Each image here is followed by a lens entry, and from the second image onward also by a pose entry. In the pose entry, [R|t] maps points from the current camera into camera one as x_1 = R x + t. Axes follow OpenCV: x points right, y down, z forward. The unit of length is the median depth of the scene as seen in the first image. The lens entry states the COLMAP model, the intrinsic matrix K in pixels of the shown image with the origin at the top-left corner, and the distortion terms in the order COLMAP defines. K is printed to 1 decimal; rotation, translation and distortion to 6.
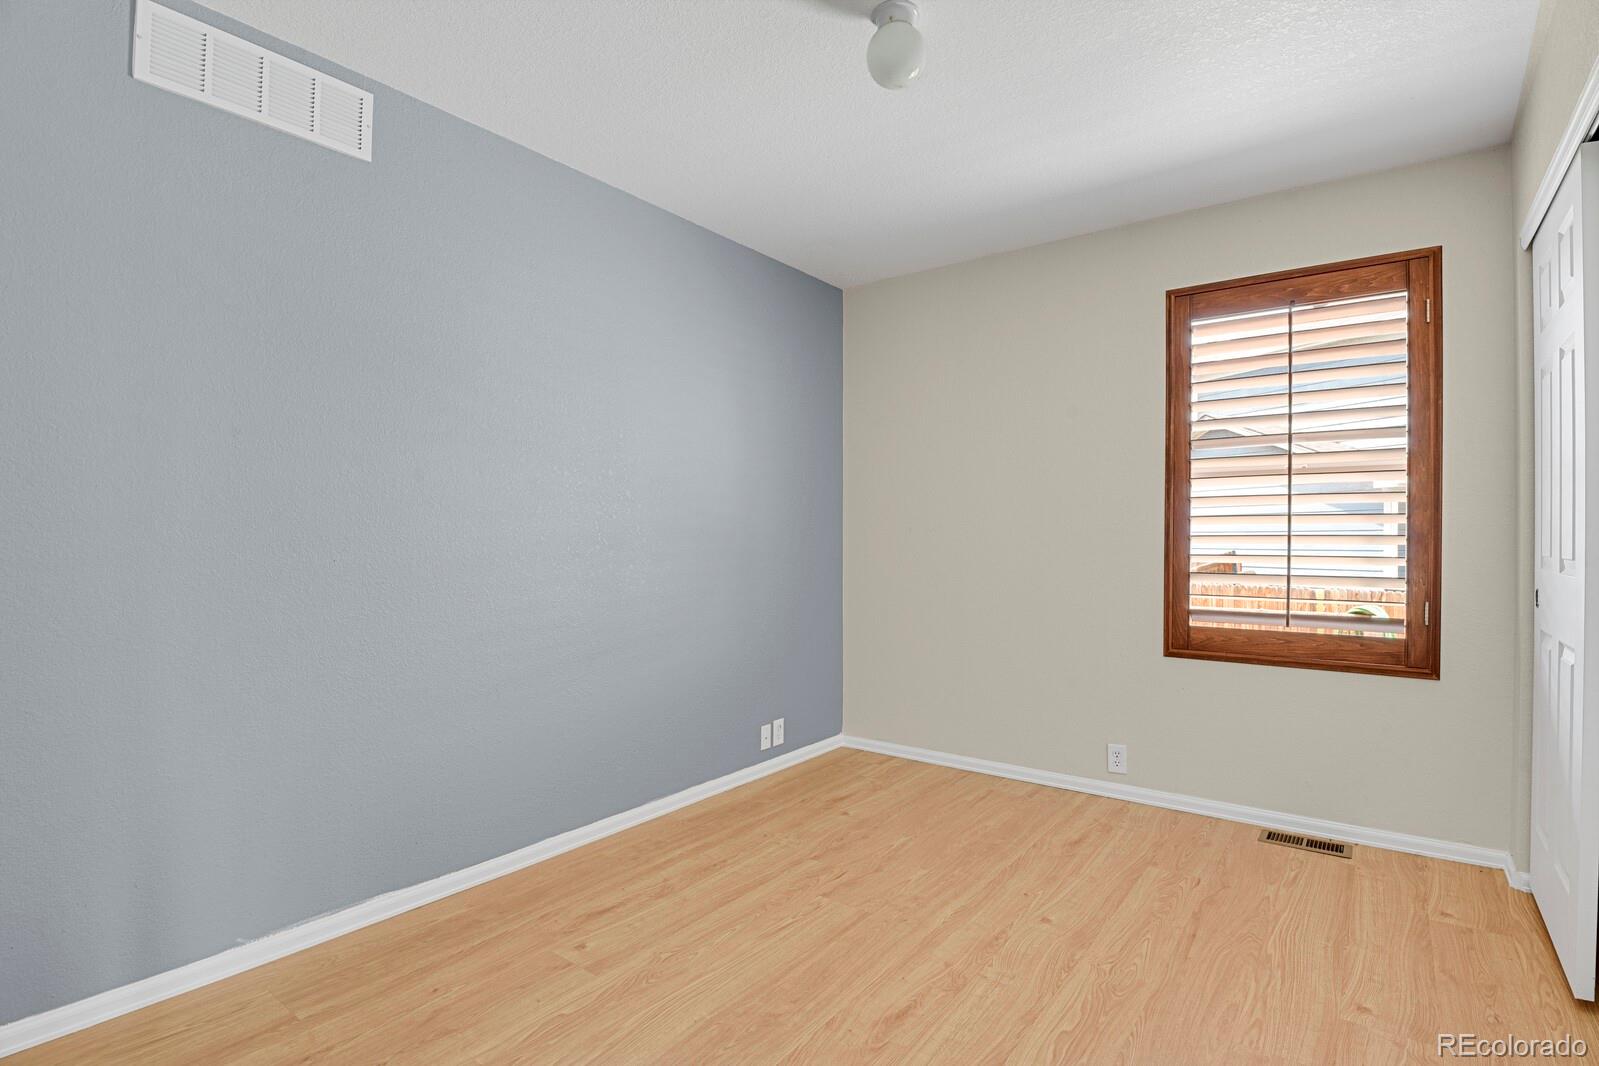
lens RADIAL K [[781.1, 0, 799.5], [0, 781.1, 533.0], [0, 0, 1]] dist [-0.020430, -0.008143]
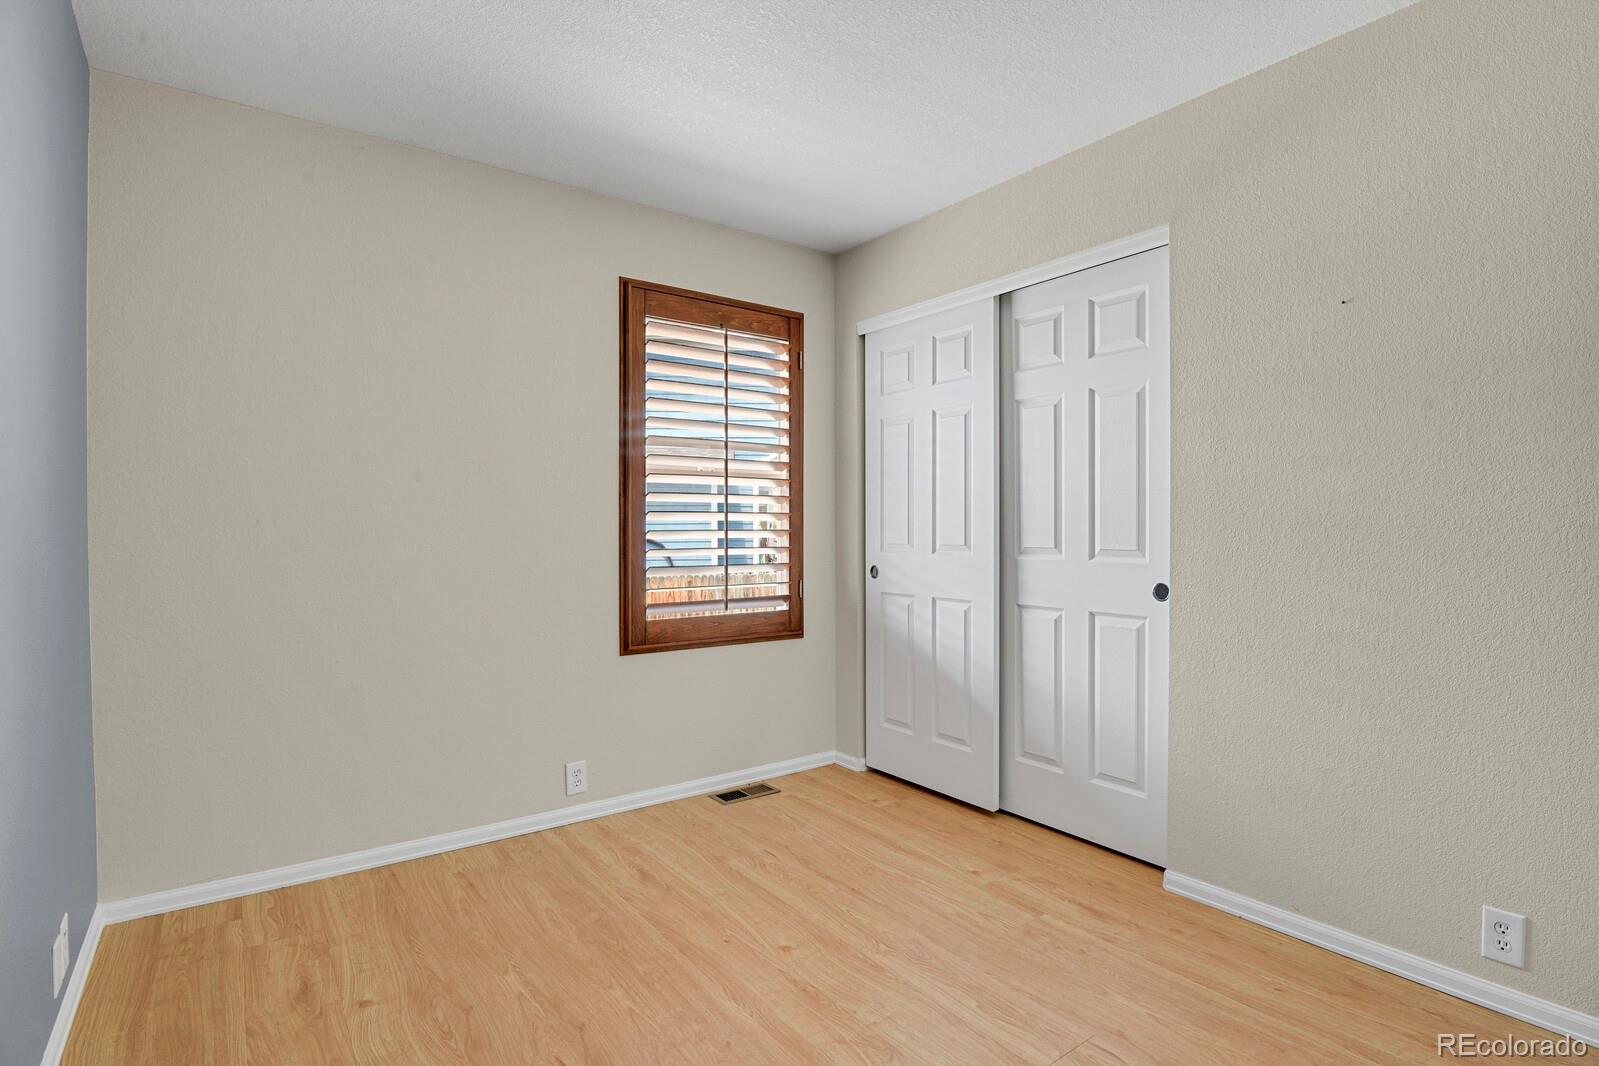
lens RADIAL K [[781.1, 0, 799.5], [0, 781.1, 533.0], [0, 0, 1]] dist [-0.020430, -0.008143]
pose [[0.285021, -0.006542, 0.958499, -0.439989], [-0.000168, 0.999976, 0.006875, -0.000588], [-0.958521, -0.002121, 0.285013, 0.568475]]
